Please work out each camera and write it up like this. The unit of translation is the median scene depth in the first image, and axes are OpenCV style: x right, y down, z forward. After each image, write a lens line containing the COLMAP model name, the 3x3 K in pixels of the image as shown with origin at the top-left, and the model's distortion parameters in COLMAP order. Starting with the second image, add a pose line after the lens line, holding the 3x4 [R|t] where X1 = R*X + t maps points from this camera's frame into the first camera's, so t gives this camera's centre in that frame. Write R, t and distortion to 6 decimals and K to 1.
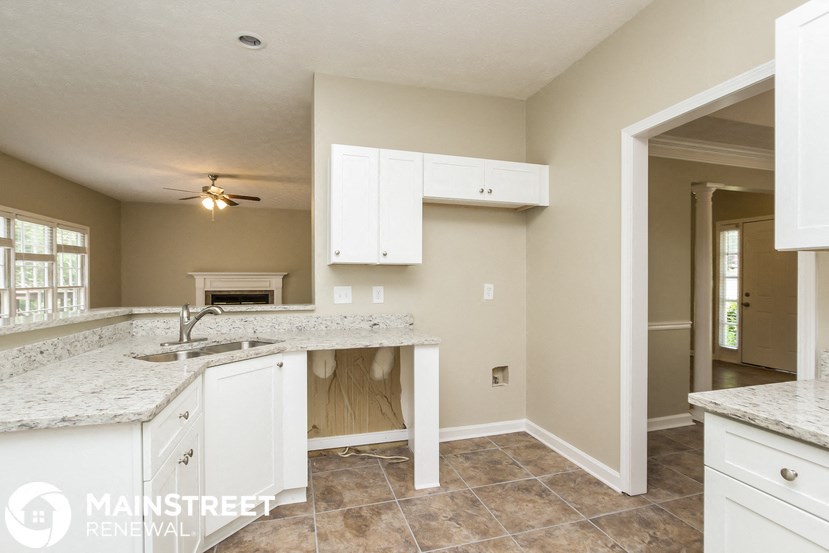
lens RADIAL K [[382.3, 0, 408.1], [0, 382.3, 275.7], [0, 0, 1]] dist [0.002421, 0.001181]
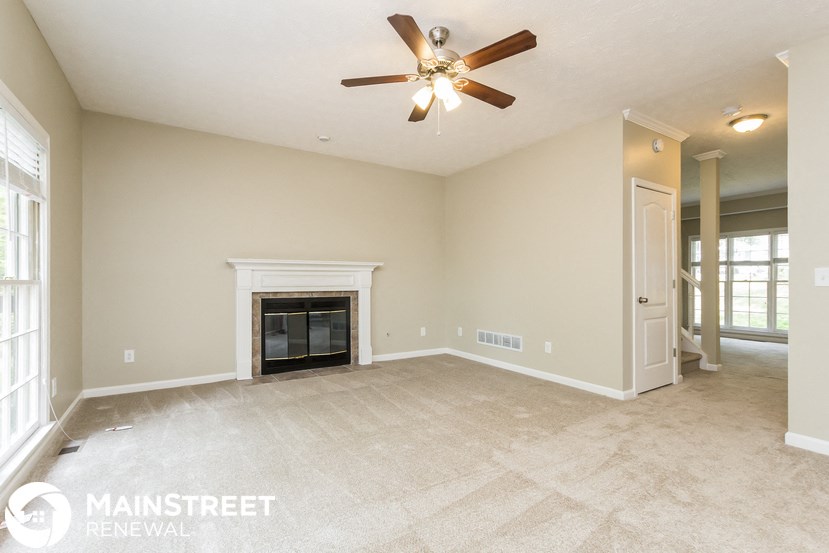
lens RADIAL K [[382.3, 0, 413.9], [0, 382.3, 281.9], [0, 0, 1]] dist [0.002421, 0.001181]
pose [[0.966879, 0.002216, 0.255226, -0.494583], [-0.005422, 0.999915, 0.011858, 0.018343], [-0.255178, -0.012849, 0.966809, 0.446451]]
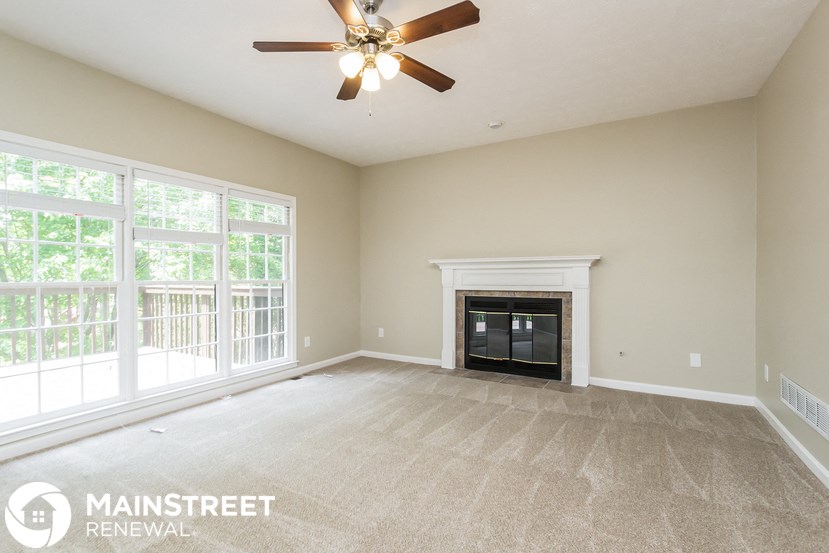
lens RADIAL K [[382.3, 0, 397.9], [0, 382.3, 278.9], [0, 0, 1]] dist [0.002421, 0.001181]
pose [[0.661118, 0.002471, -0.750278, -0.151417], [0.008557, 0.999905, 0.010834, 0.016437], [0.750233, -0.013583, 0.661034, 0.592429]]
